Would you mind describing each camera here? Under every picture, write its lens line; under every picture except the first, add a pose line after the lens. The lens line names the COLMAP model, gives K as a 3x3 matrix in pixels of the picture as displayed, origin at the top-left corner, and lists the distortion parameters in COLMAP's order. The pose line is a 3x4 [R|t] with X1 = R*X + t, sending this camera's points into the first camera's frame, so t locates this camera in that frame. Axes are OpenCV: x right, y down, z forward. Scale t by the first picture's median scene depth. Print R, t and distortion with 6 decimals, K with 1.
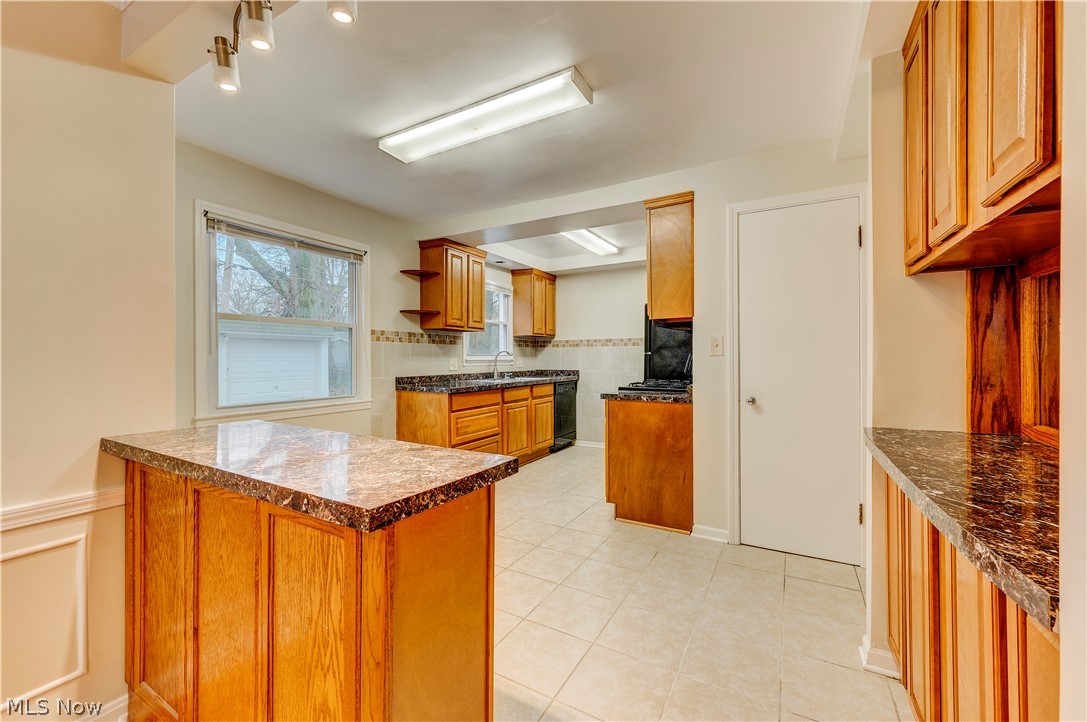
lens RADIAL K [[477.4, 0, 531.8], [0, 477.4, 358.0], [0, 0, 1]] dist [-0.001528, -0.000348]
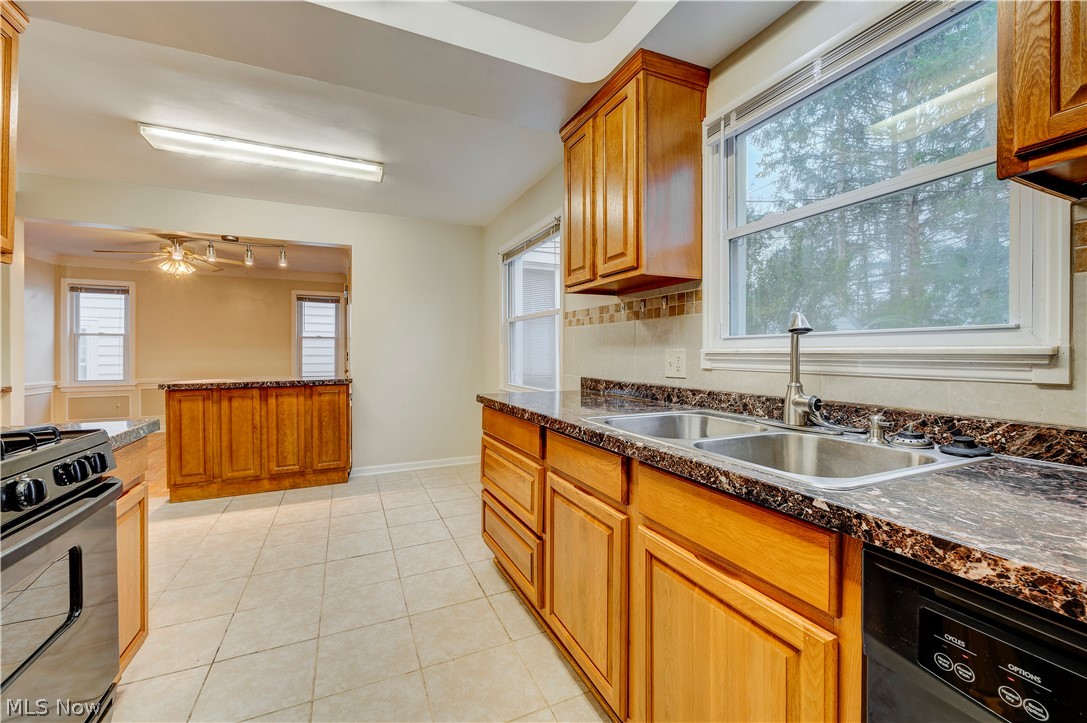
lens RADIAL K [[424.9, 0, 572.7], [0, 424.9, 355.2], [0, 0, 1]] dist [-0.011775, -0.000194]
pose [[-0.531378, 0.006830, -0.847107, 0.224464], [-0.000660, 0.999964, 0.008476, 0.003929], [0.847135, 0.005062, -0.531354, 1.265714]]
